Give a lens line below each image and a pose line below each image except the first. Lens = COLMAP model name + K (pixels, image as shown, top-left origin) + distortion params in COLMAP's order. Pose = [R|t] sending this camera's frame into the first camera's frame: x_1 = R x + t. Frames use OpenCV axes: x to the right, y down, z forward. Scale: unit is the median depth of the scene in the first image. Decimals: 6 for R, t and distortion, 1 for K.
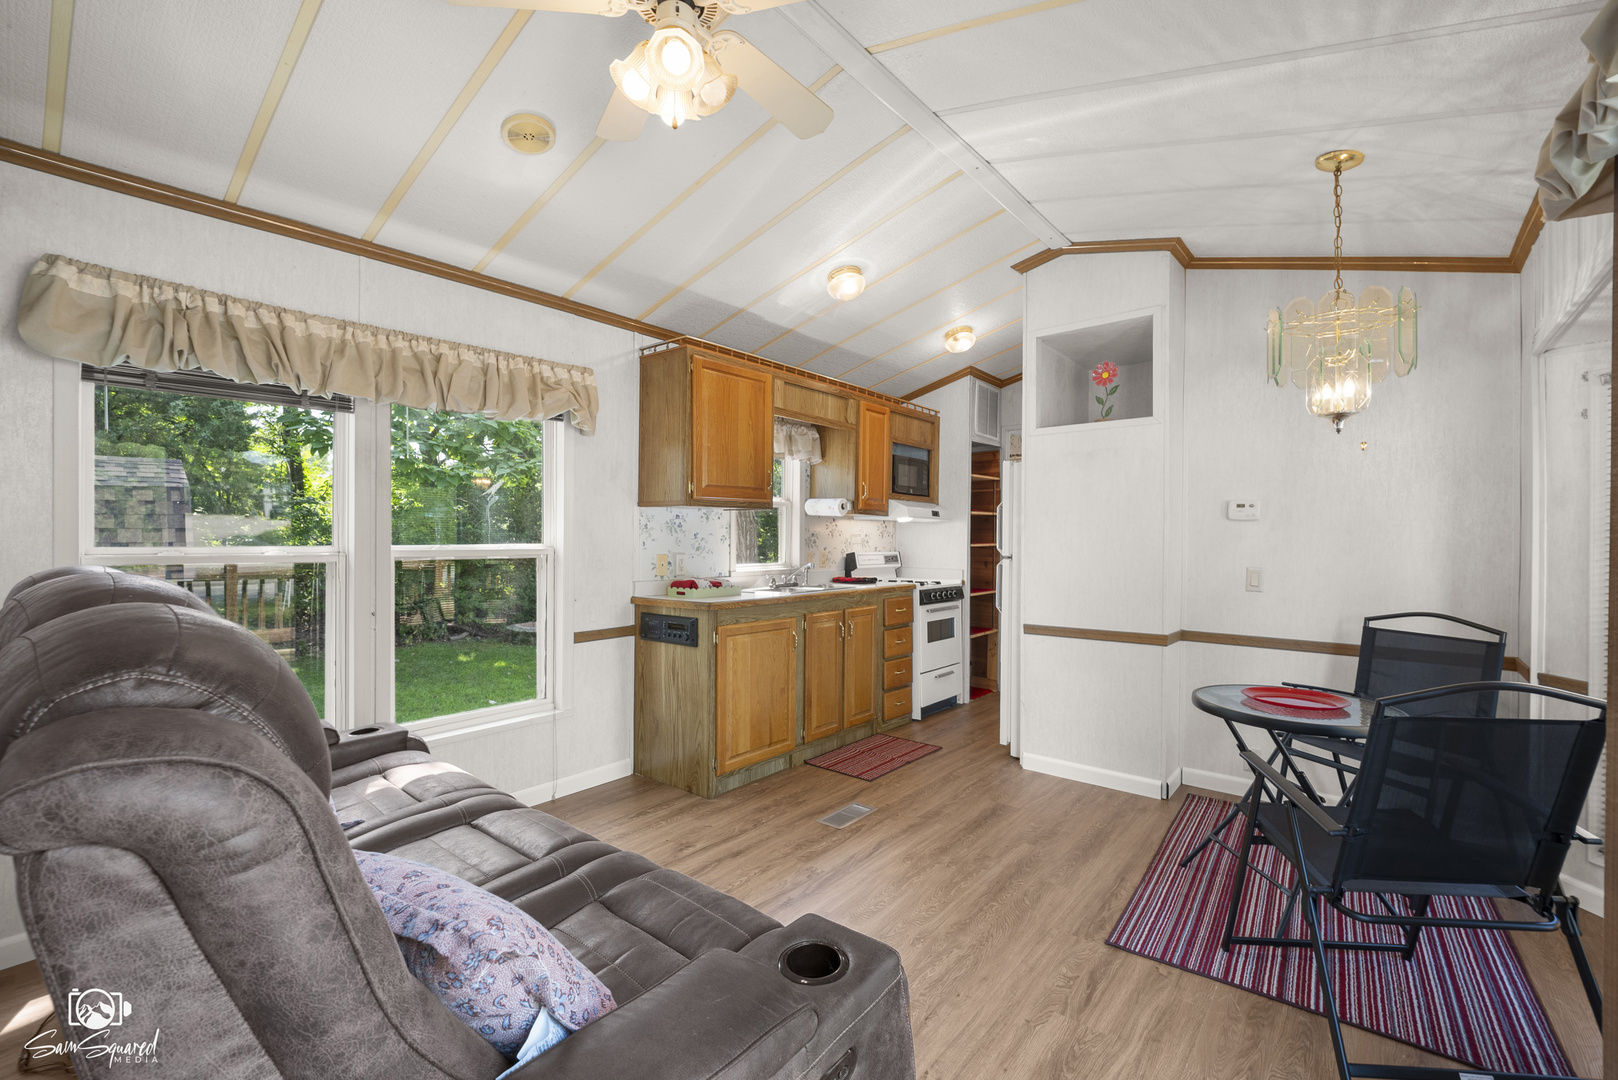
lens RADIAL K [[658.4, 0, 814.4], [0, 658.4, 533.2], [0, 0, 1]] dist [0.000054, -0.000375]
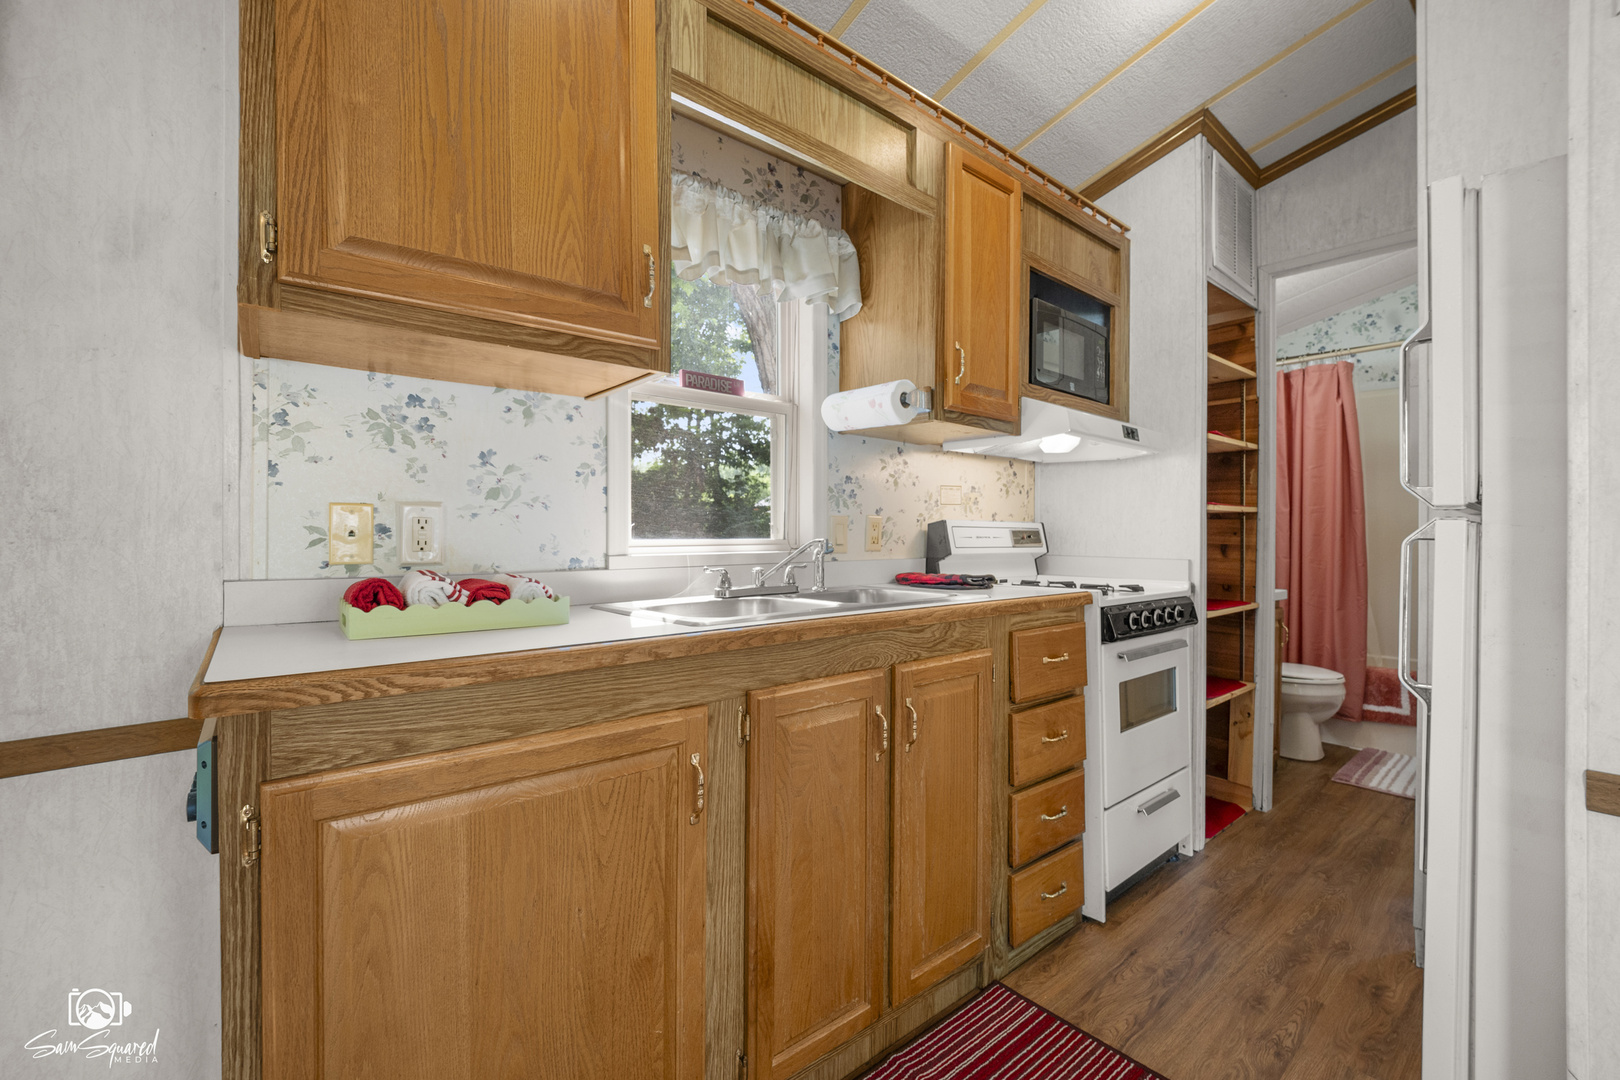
lens RADIAL K [[659.2, 0, 815.6], [0, 659.2, 518.1], [0, 0, 1]] dist [0.000054, -0.000375]
pose [[0.983143, -0.003643, -0.182801, 0.059712], [0.001002, 0.999894, -0.014542, 0.036355], [0.182834, 0.014114, 0.983042, 0.558375]]
